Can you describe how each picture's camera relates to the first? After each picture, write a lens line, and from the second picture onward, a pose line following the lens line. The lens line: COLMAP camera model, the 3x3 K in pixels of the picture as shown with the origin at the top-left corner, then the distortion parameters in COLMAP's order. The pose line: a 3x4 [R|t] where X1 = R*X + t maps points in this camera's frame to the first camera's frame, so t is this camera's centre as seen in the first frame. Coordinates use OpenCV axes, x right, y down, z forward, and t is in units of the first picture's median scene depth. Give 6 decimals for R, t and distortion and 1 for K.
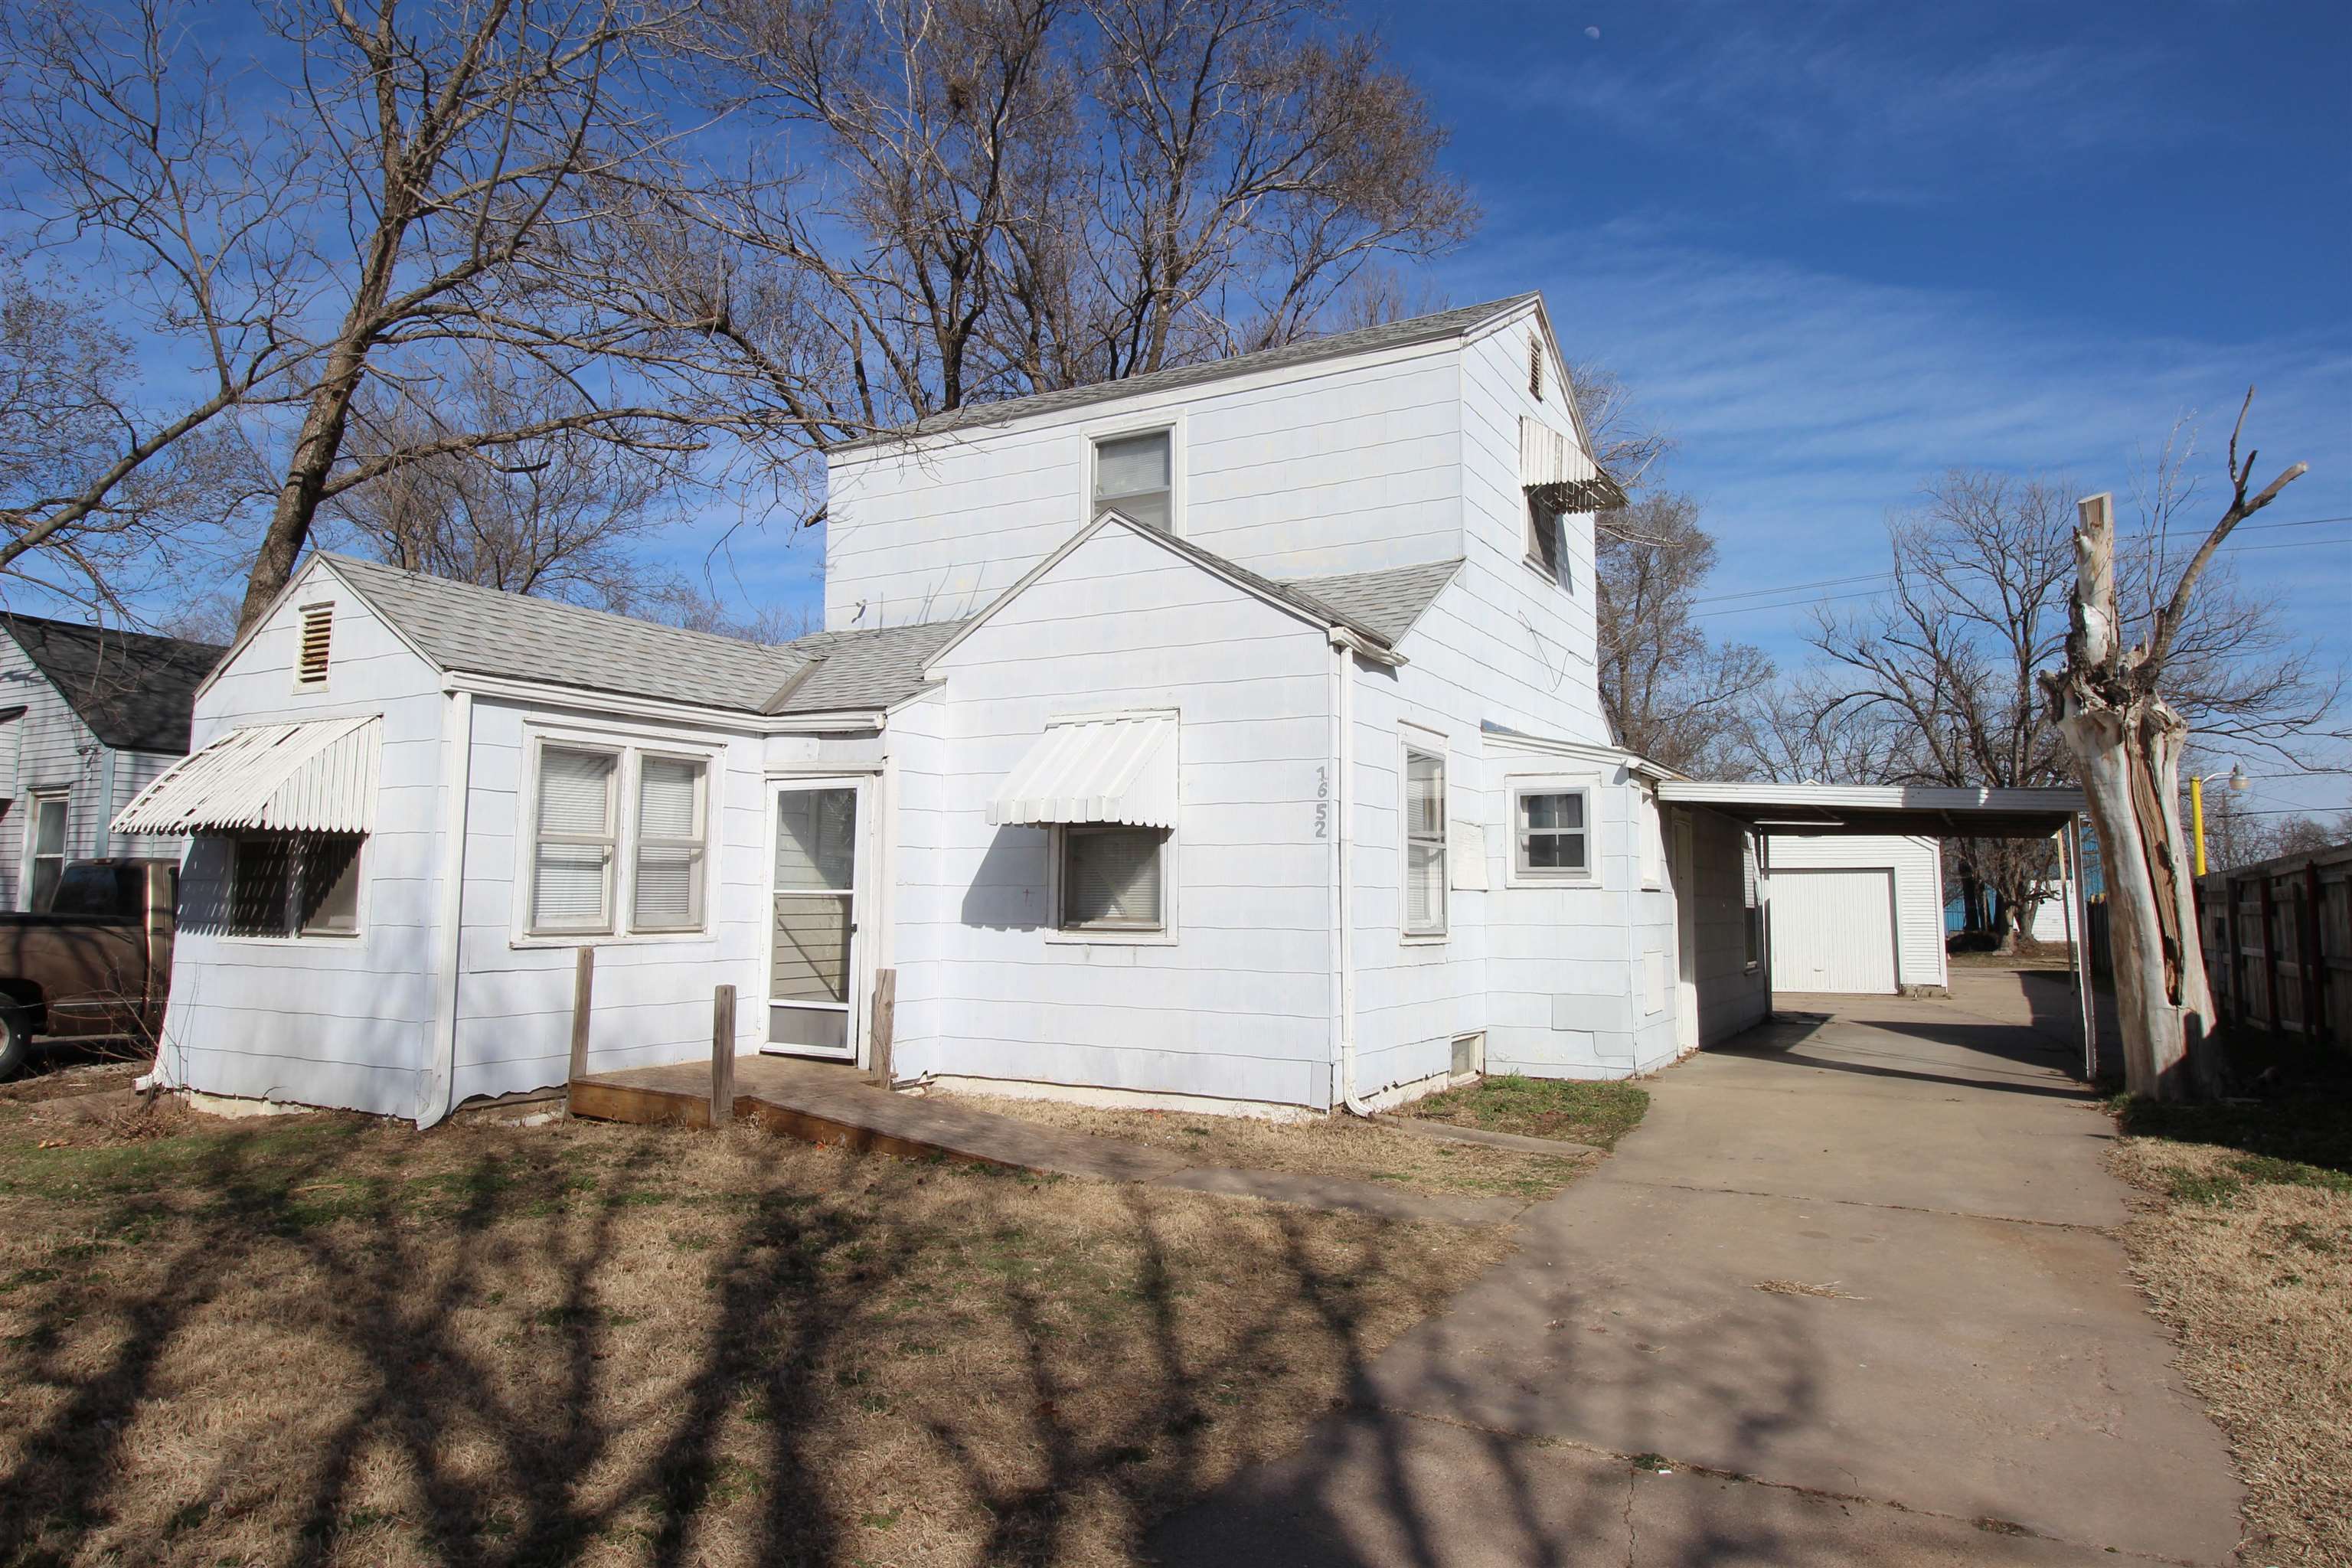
lens RADIAL K [[1461.9, 0, 1176.5], [0, 1461.9, 742.6], [0, 0, 1]] dist [0.008773, -0.014753]
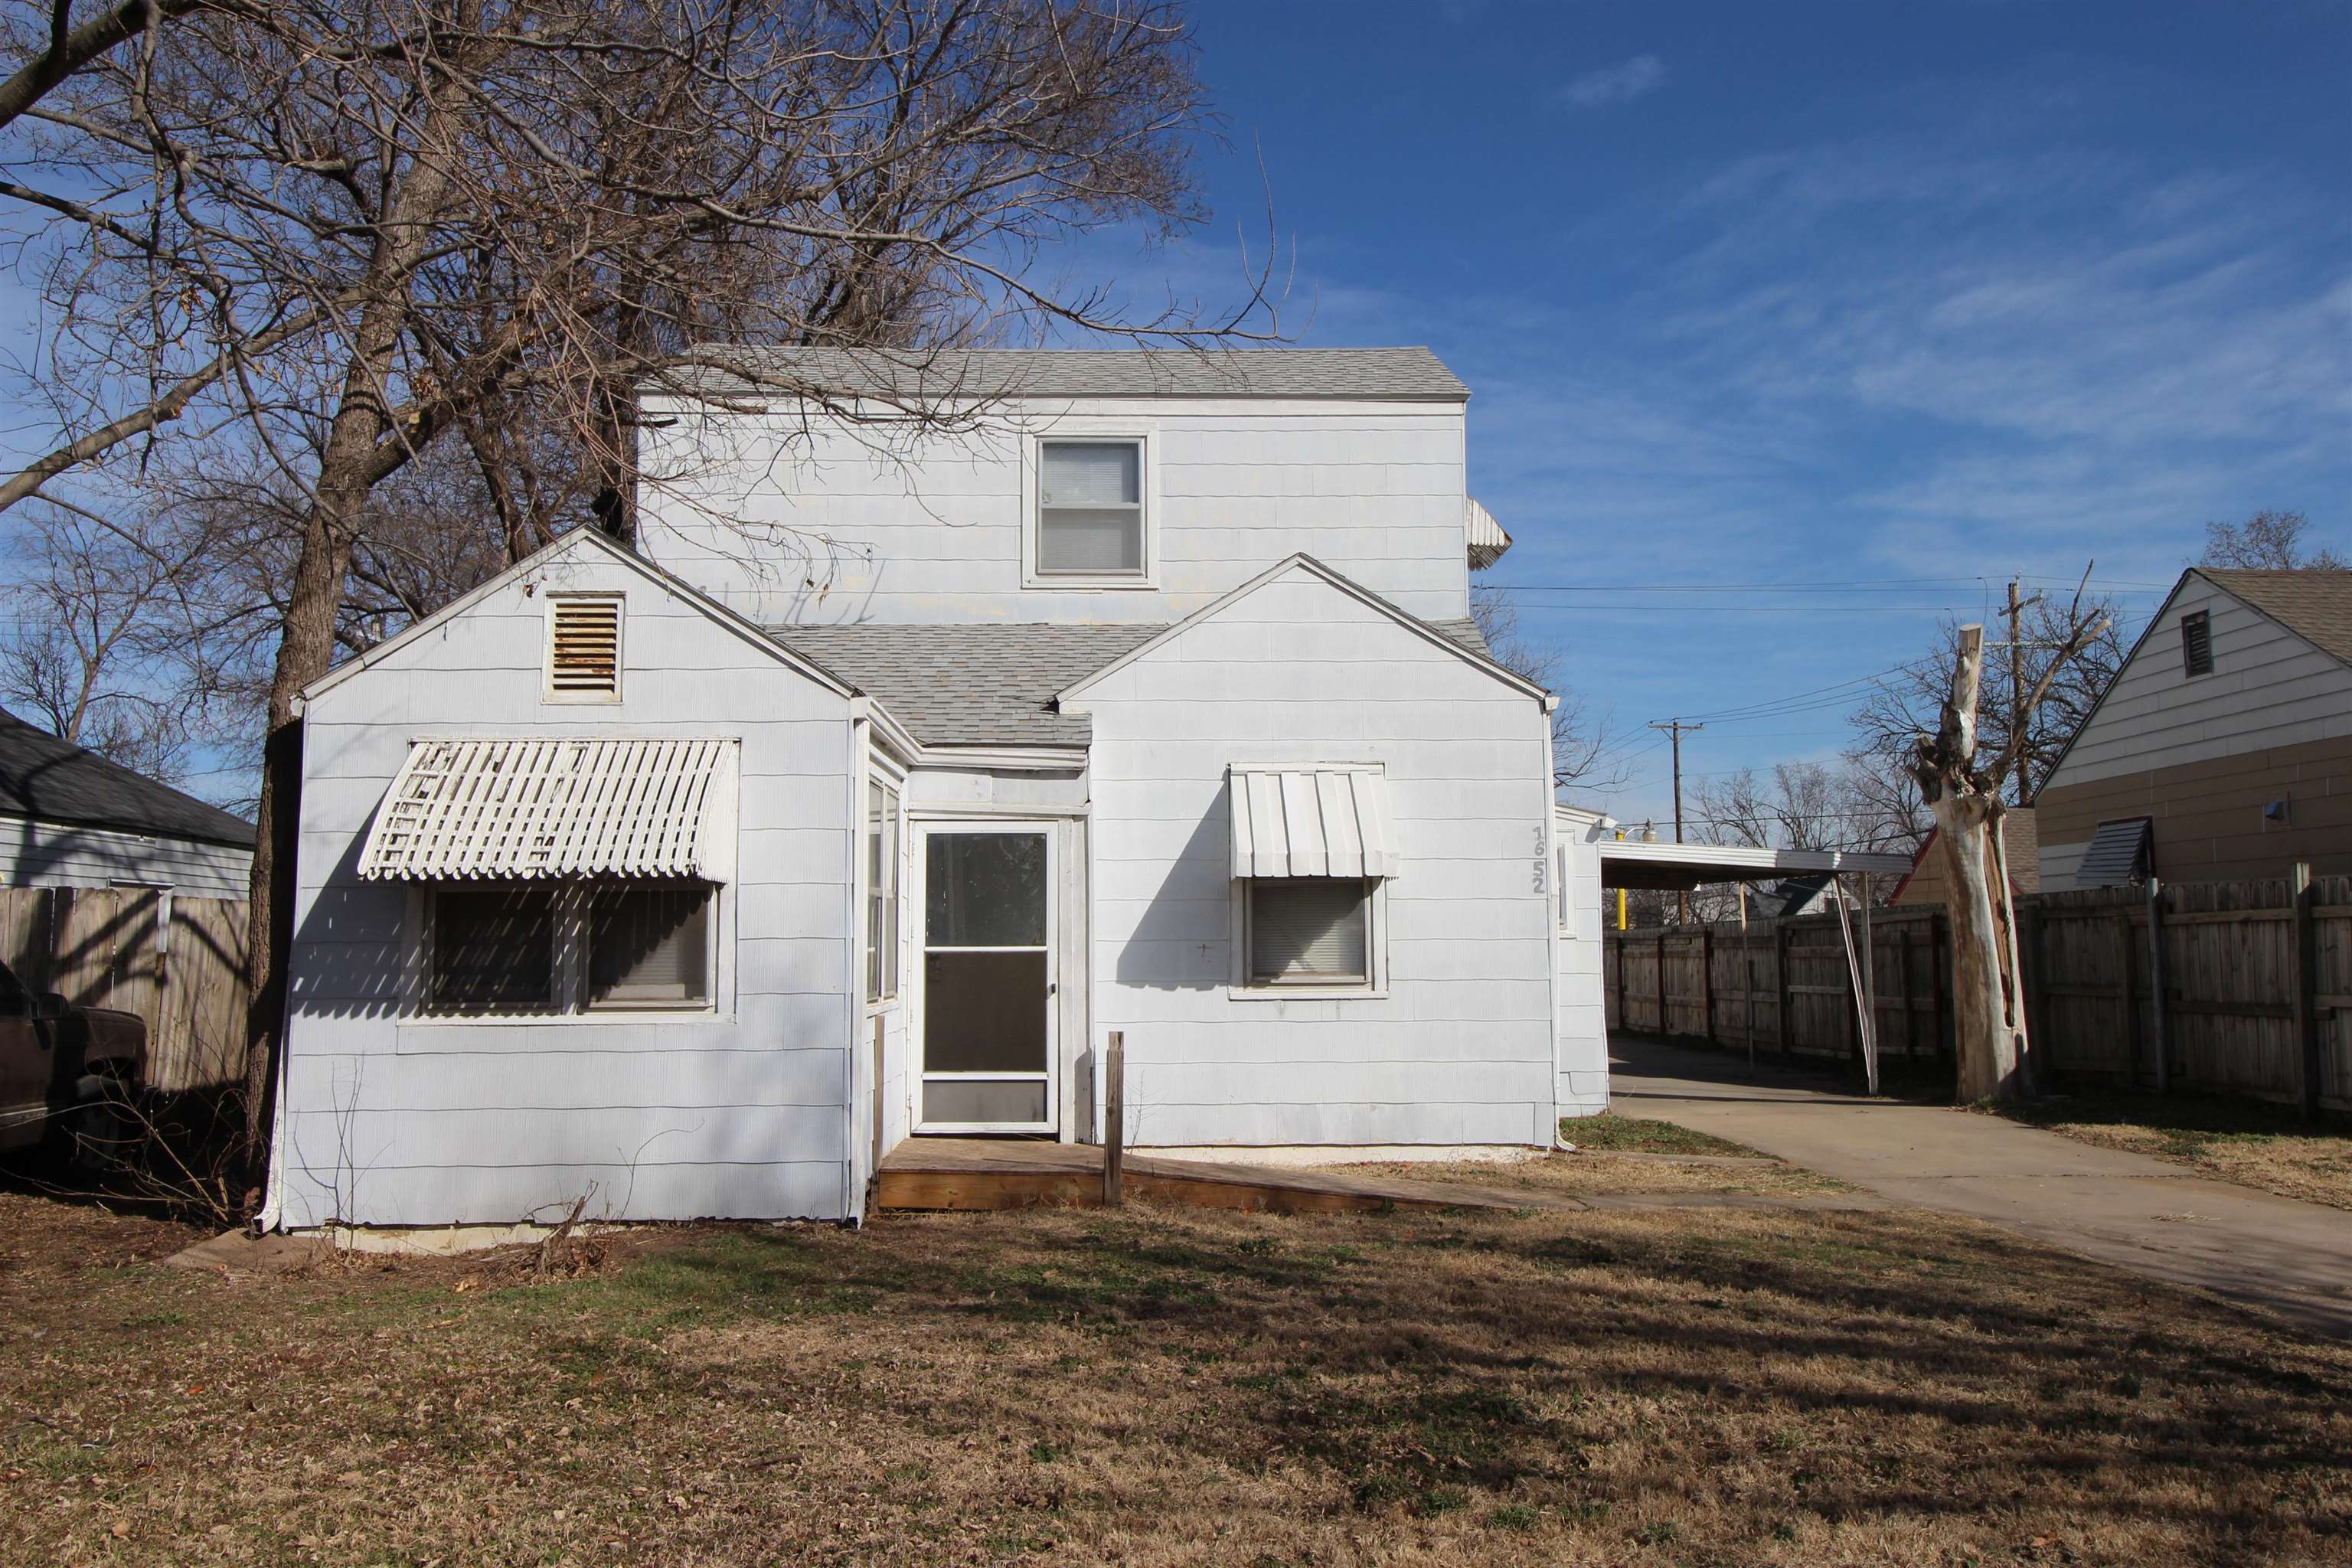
lens RADIAL K [[1883.4, 0, 1175.9], [0, 1883.4, 745.0], [0, 0, 1]] dist [0.018541, -0.014064]
pose [[0.852654, 0.046047, 0.520442, -0.781843], [-0.044981, 0.998880, -0.014684, -0.010497], [-0.520536, -0.010890, 0.853771, -0.033921]]
